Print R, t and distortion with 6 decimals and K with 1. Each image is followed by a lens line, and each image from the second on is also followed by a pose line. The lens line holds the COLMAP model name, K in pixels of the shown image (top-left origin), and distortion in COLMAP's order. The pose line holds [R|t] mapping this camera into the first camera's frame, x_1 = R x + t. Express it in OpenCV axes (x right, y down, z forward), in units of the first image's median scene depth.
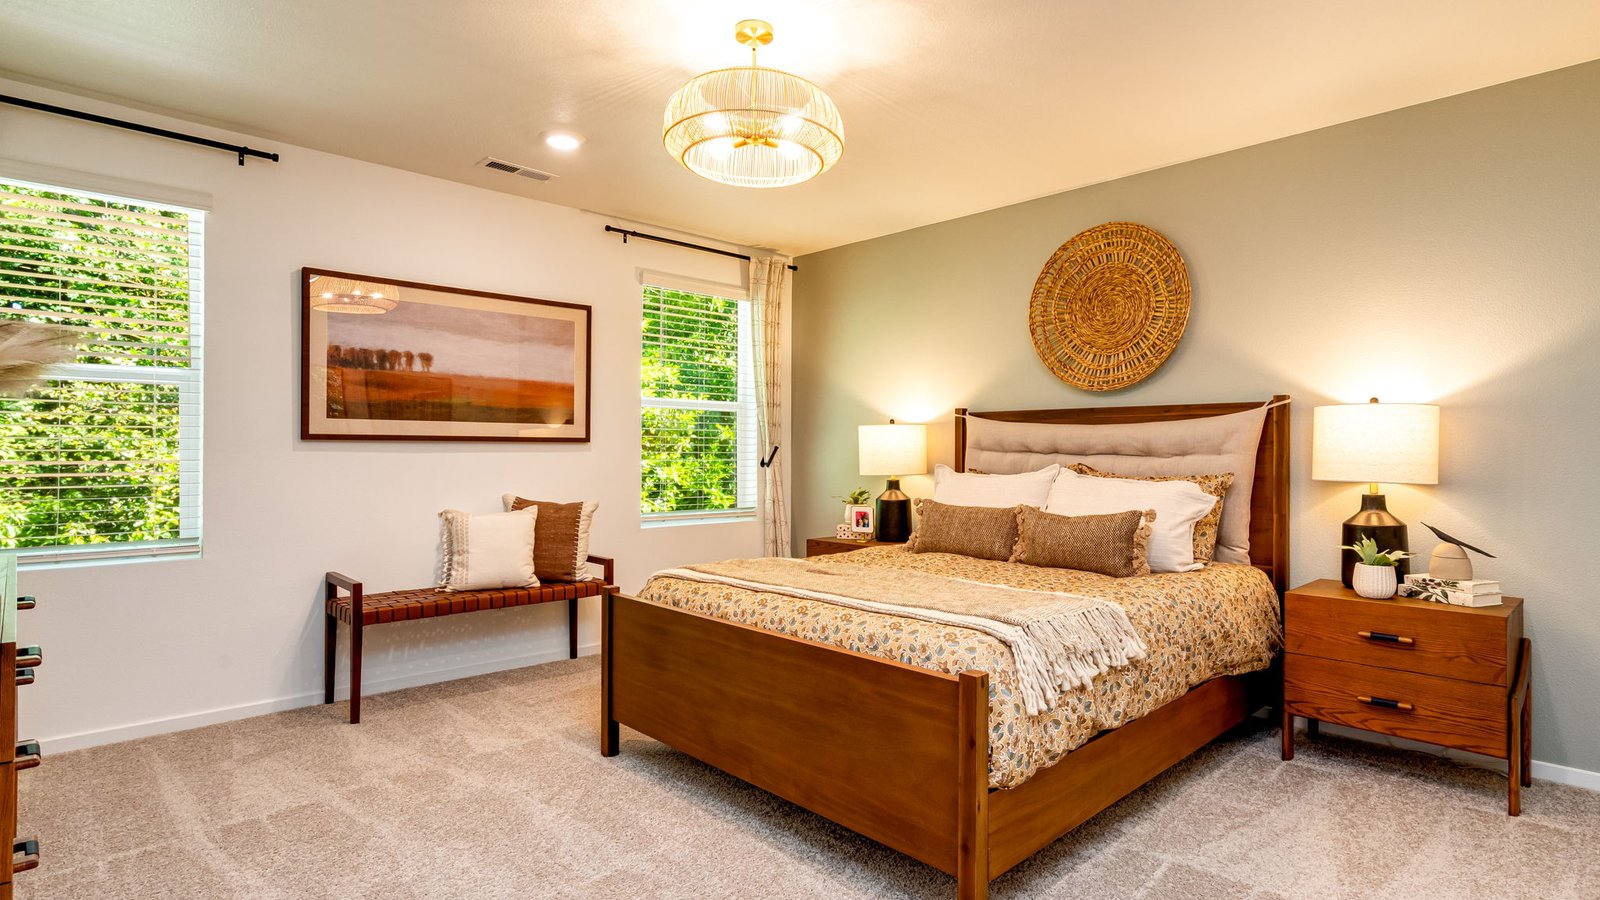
lens RADIAL K [[834.7, 0, 803.4], [0, 834.7, 446.3], [0, 0, 1]] dist [0.001045, 0.003081]
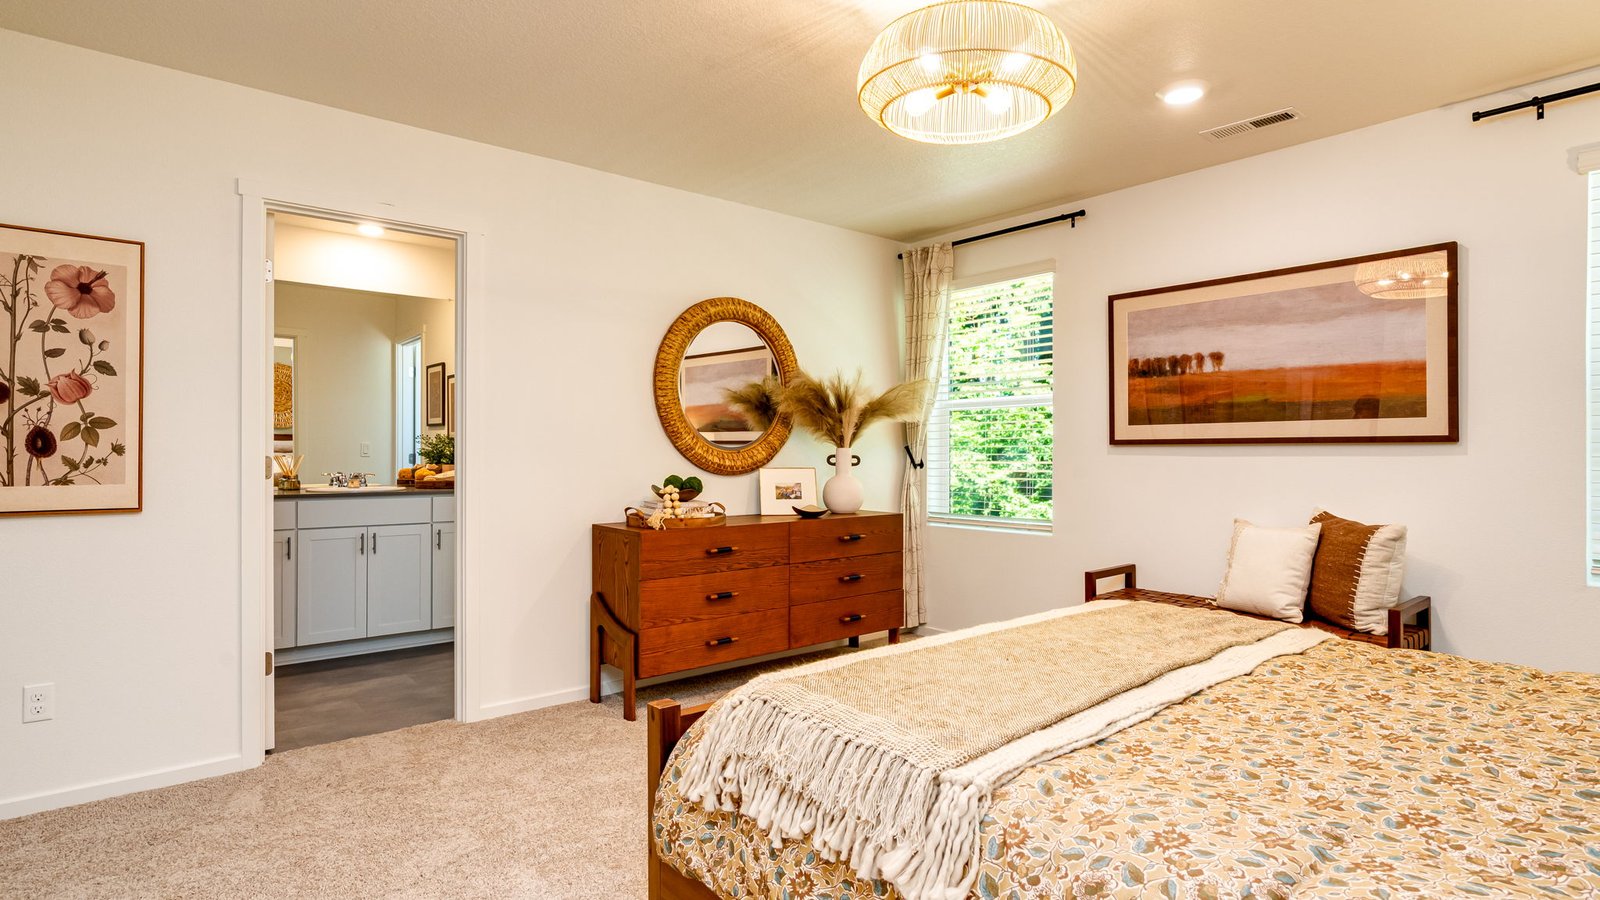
lens RADIAL K [[834.7, 0, 804.9], [0, 834.7, 447.1], [0, 0, 1]] dist [0.001045, 0.003081]
pose [[-0.065503, -0.011486, -0.997786, 0.531554], [0.002568, 0.999928, -0.011680, 0.007086], [0.997849, -0.003327, -0.065469, 0.597902]]
